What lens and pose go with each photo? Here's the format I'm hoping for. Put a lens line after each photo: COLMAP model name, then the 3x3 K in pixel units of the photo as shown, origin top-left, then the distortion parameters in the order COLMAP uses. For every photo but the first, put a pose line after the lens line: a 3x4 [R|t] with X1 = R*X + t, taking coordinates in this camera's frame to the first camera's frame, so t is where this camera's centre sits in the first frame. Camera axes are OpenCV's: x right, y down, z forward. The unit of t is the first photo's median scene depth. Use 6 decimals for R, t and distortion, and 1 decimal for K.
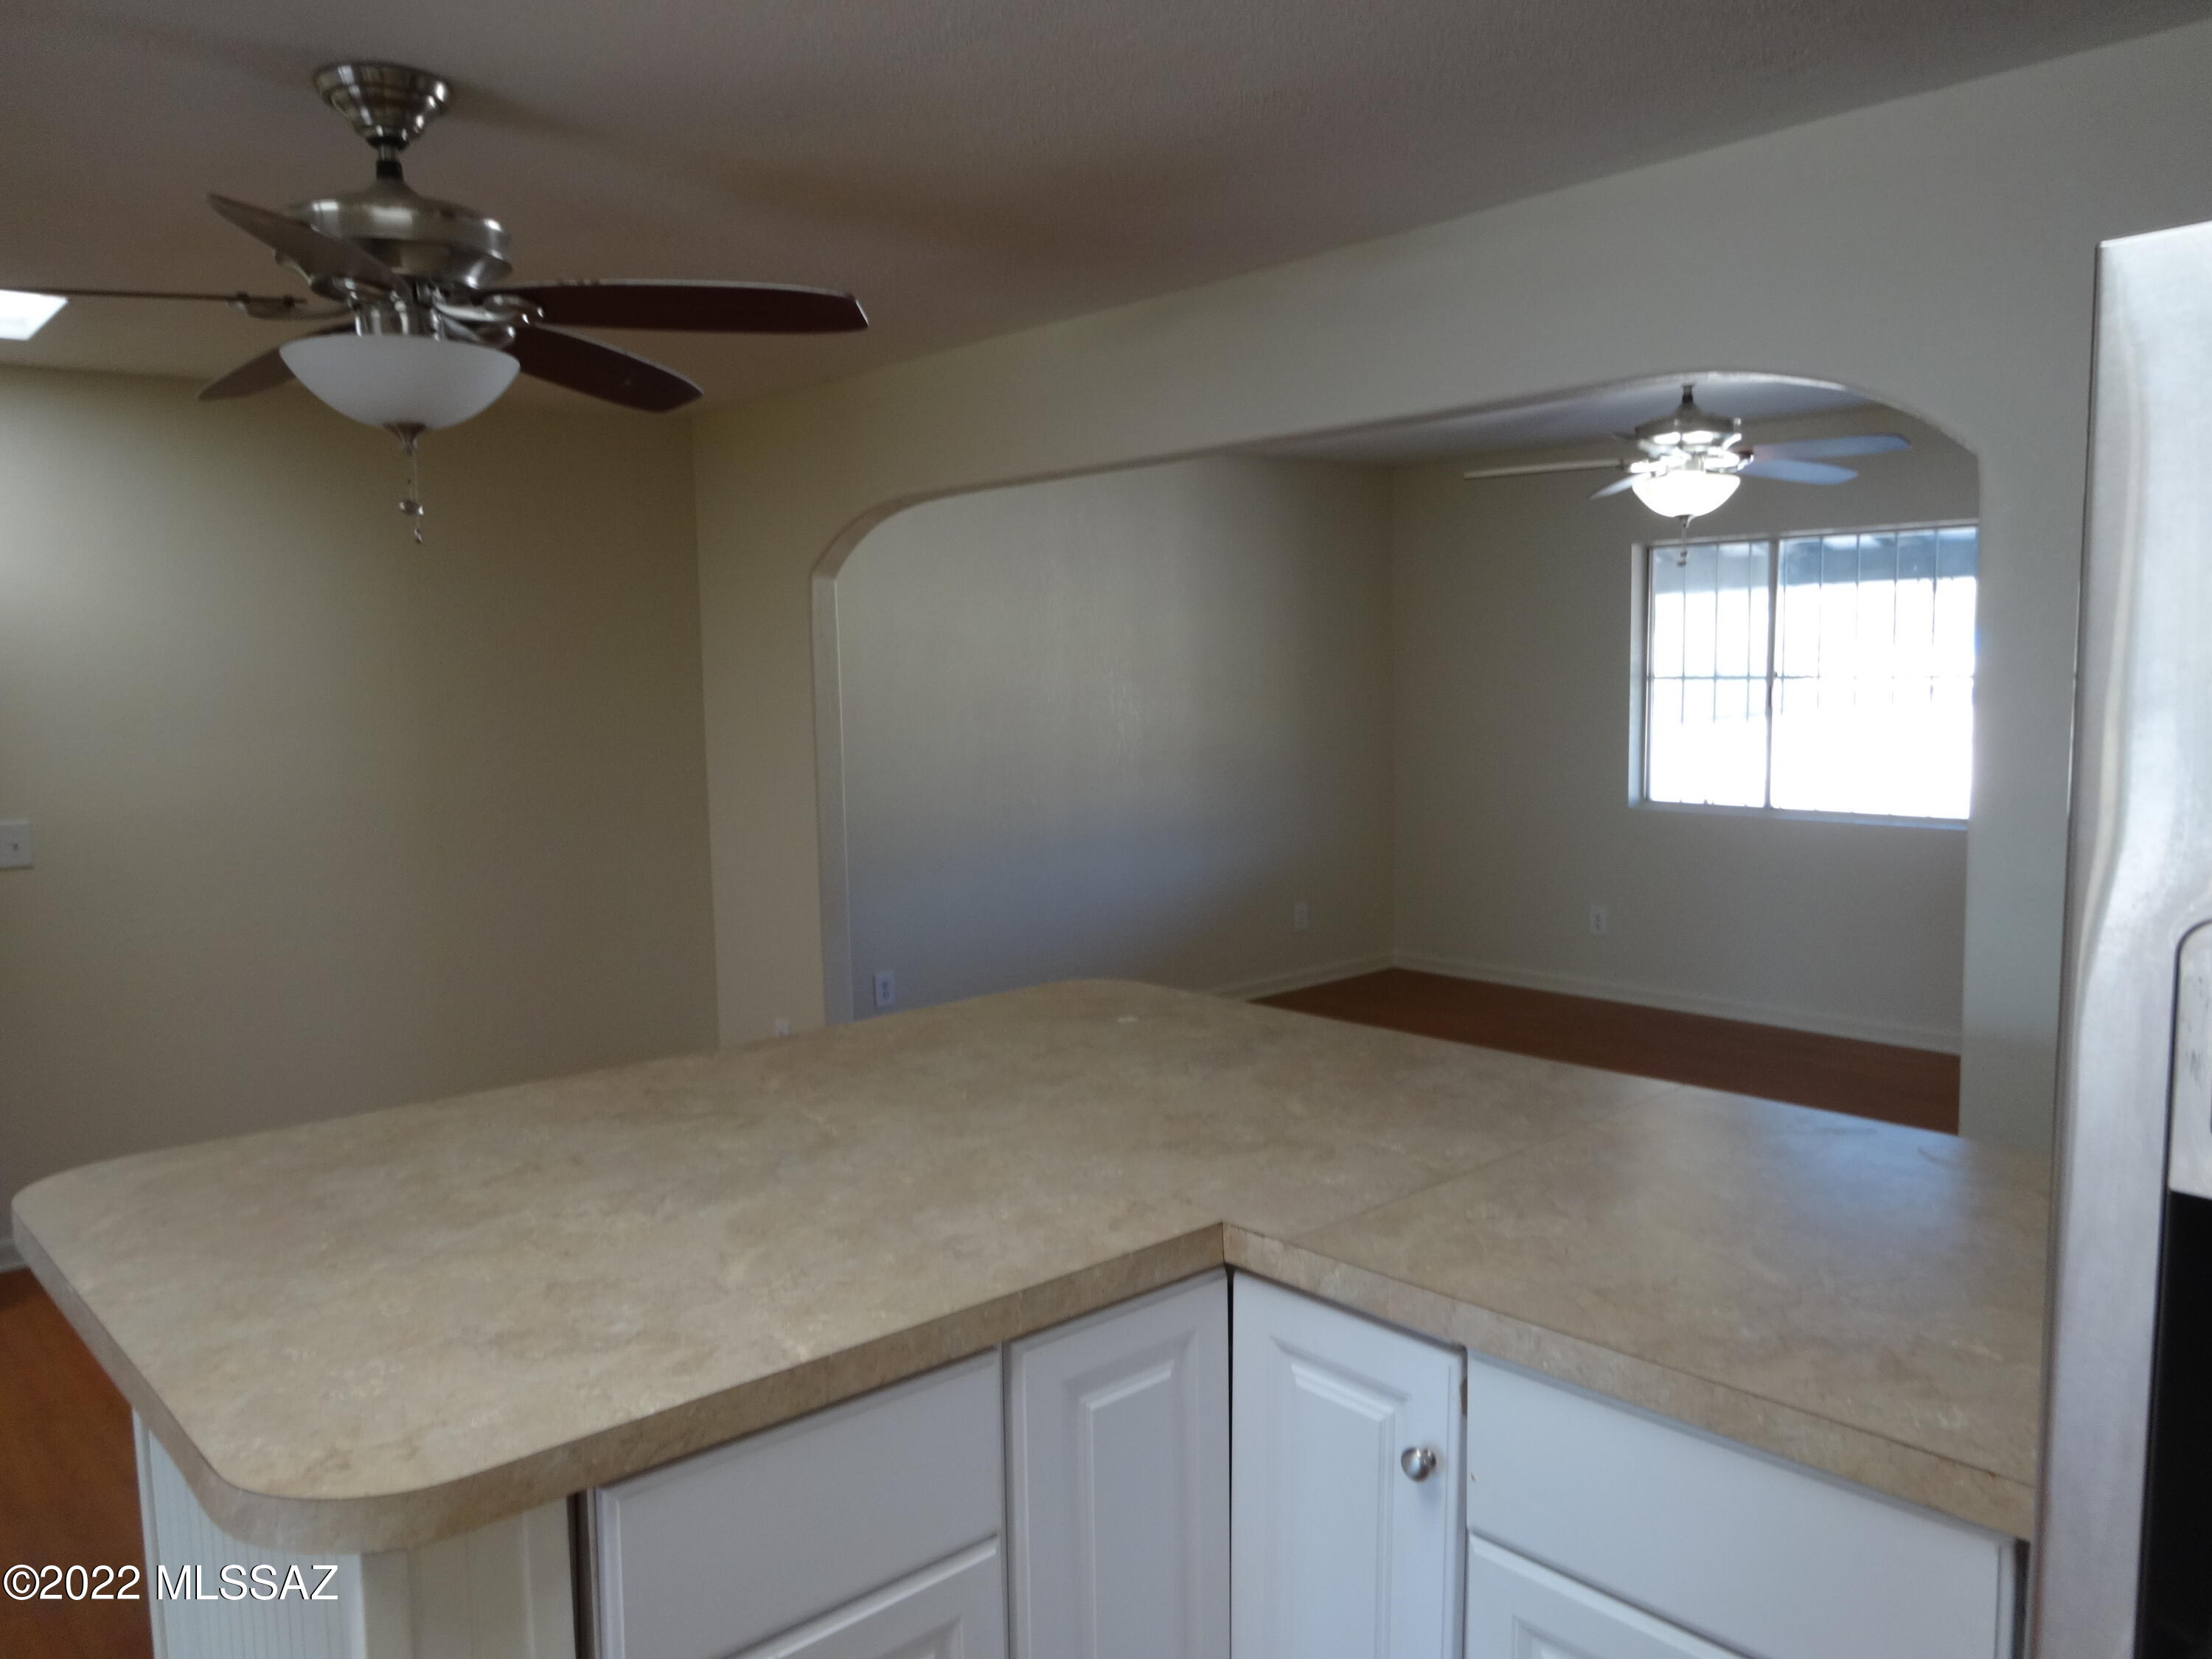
lens RADIAL K [[1625.3, 0, 1111.5], [0, 1625.3, 829.0], [0, 0, 1]] dist [-0.009881, 0.001272]
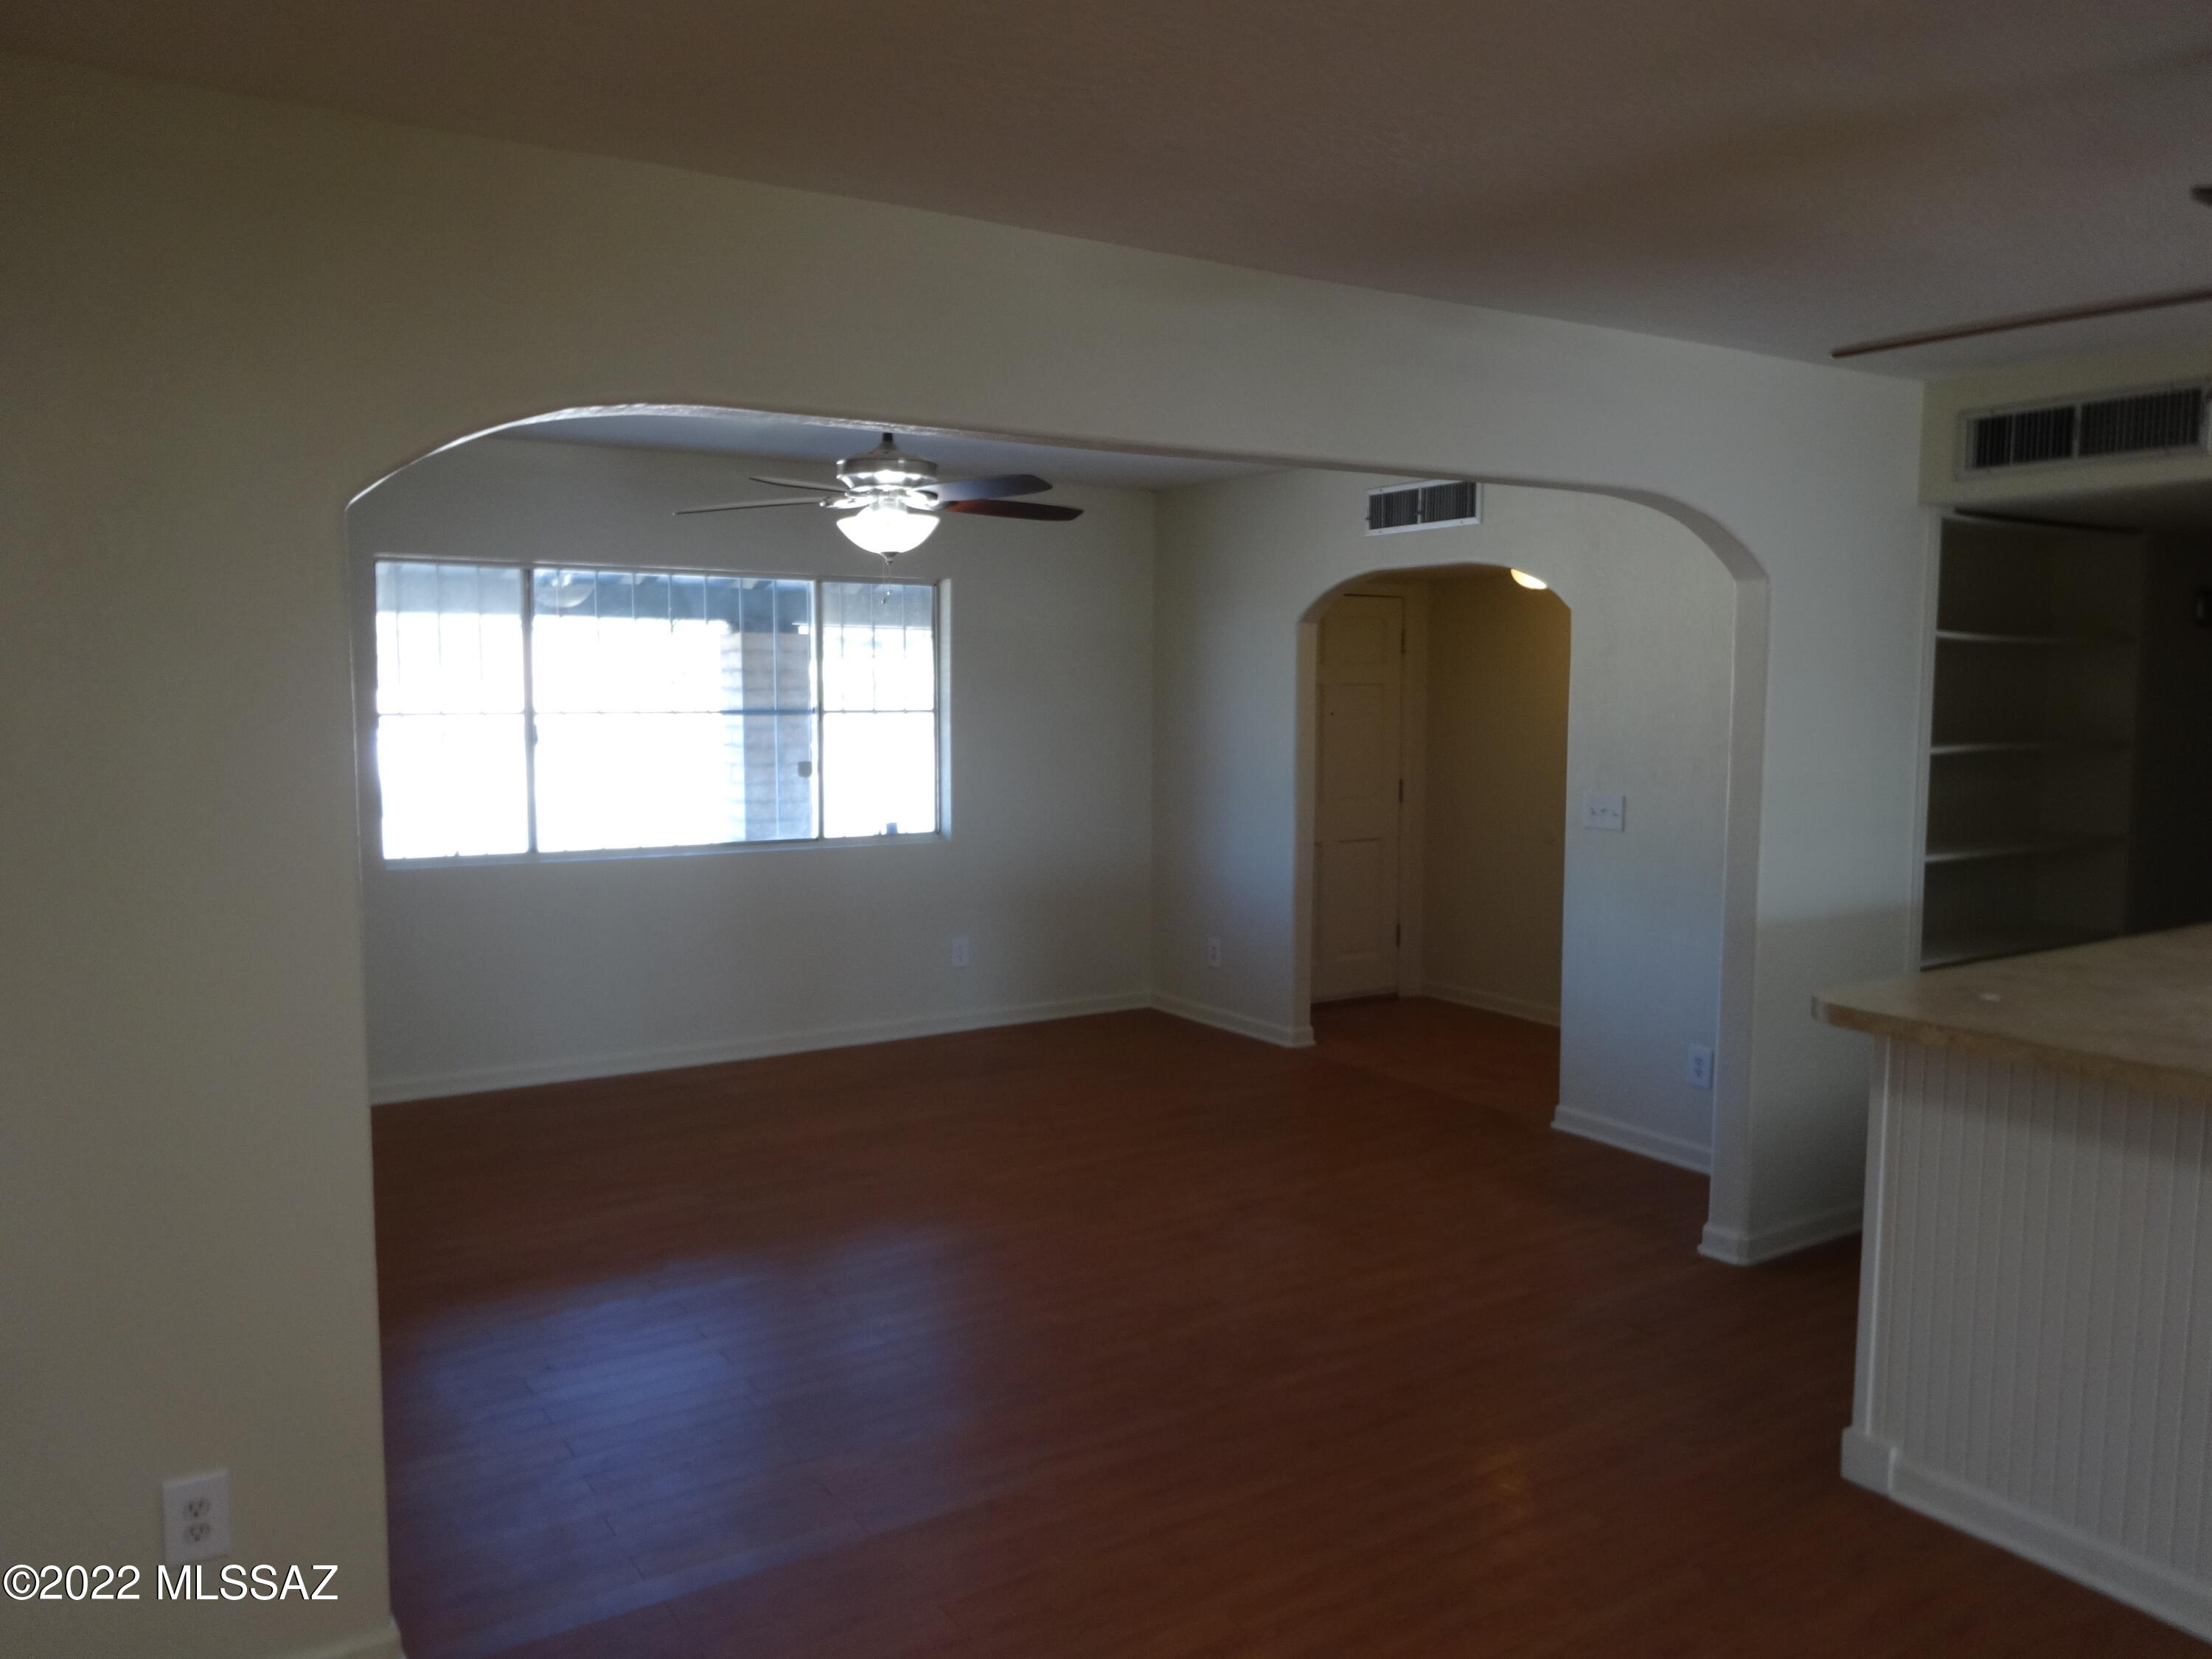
lens RADIAL K [[1640.5, 0, 1106.0], [0, 1640.5, 829.5], [0, 0, 1]] dist [0.007384, 0.001684]
pose [[0.157845, -0.066567, 0.985218, -0.540315], [0.095256, 0.994099, 0.051906, -0.050514], [-0.982859, 0.085655, 0.163254, 0.595035]]
